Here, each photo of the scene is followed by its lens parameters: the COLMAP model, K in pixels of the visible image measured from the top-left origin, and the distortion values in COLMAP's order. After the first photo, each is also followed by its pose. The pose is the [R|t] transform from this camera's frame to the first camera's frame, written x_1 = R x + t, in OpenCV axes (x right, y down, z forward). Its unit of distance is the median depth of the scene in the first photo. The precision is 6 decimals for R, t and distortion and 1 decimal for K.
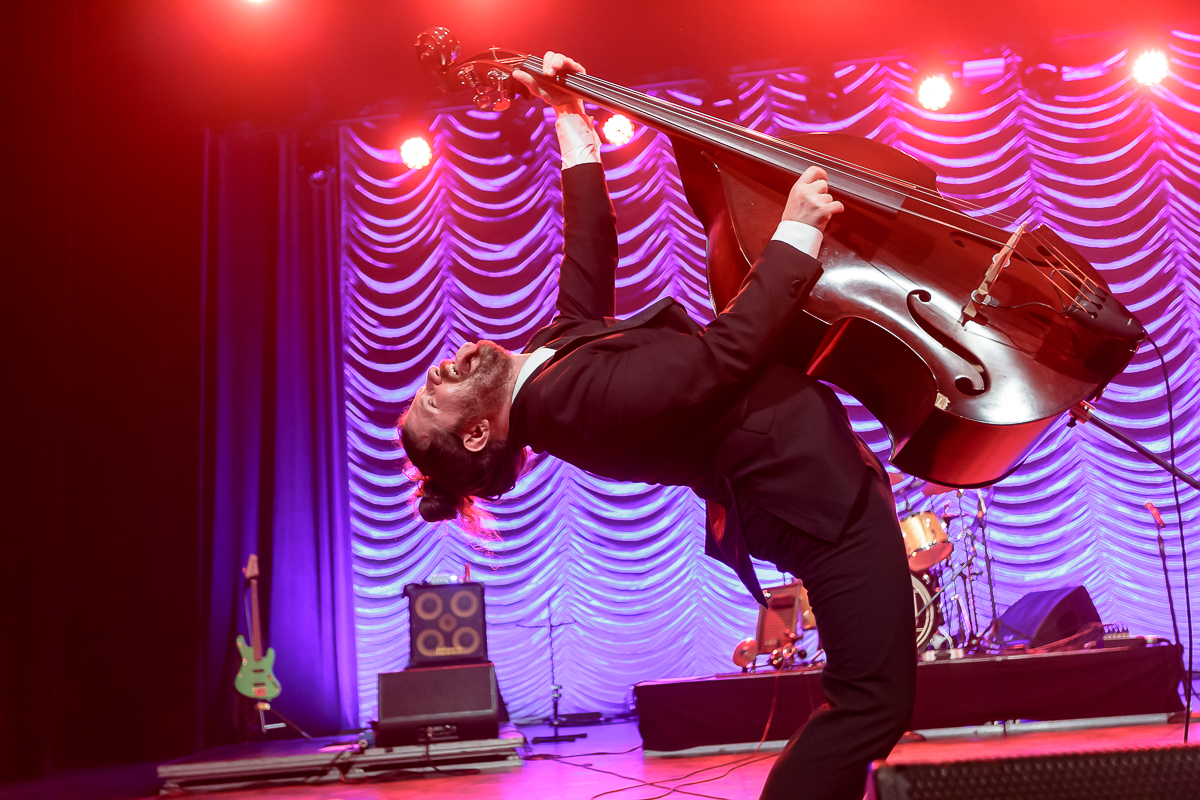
lens RADIAL K [[1003.4, 0, 592.1], [0, 1003.4, 401.8], [0, 0, 1]] dist [-0.002401, -0.010713]
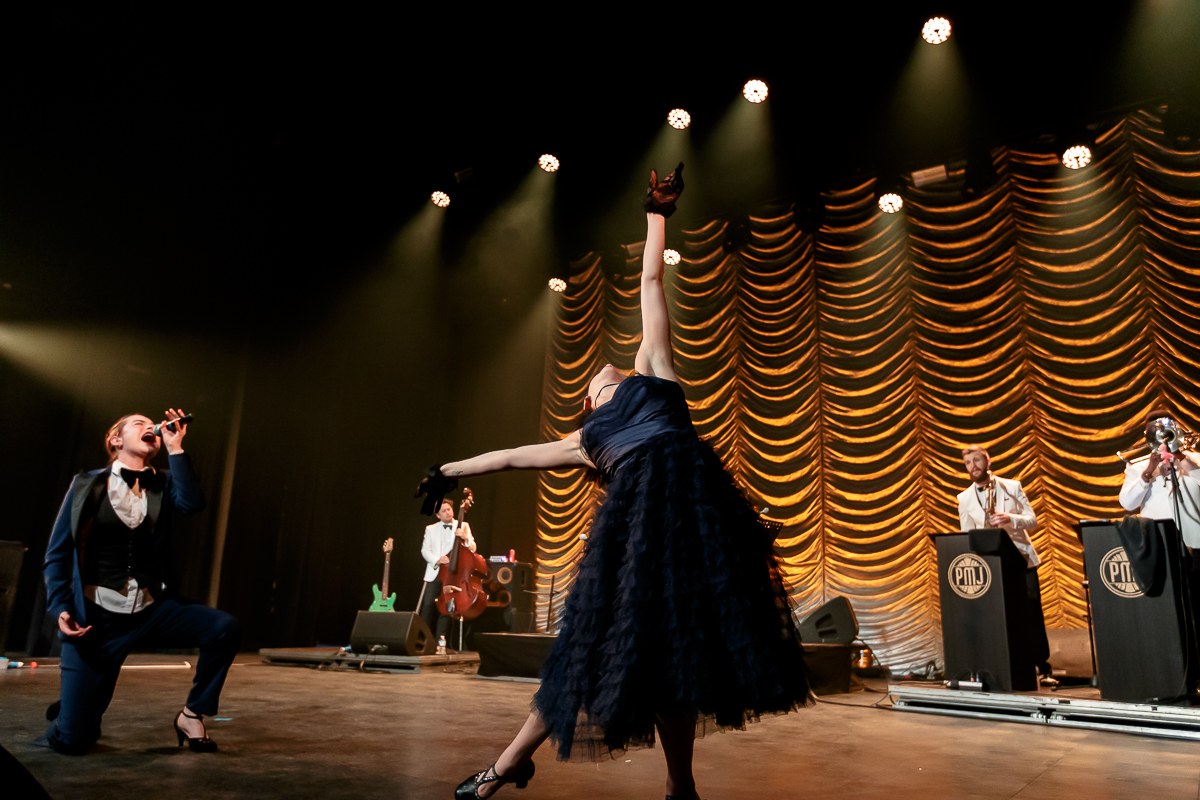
lens RADIAL K [[728.3, 0, 602.3], [0, 728.3, 412.0], [0, 0, 1]] dist [0.006592, -0.000471]
pose [[0.907854, -0.021787, -0.418720, 0.516863], [0.014919, 0.999695, -0.019670, -0.033965], [0.419021, 0.011611, 0.907902, 0.008604]]
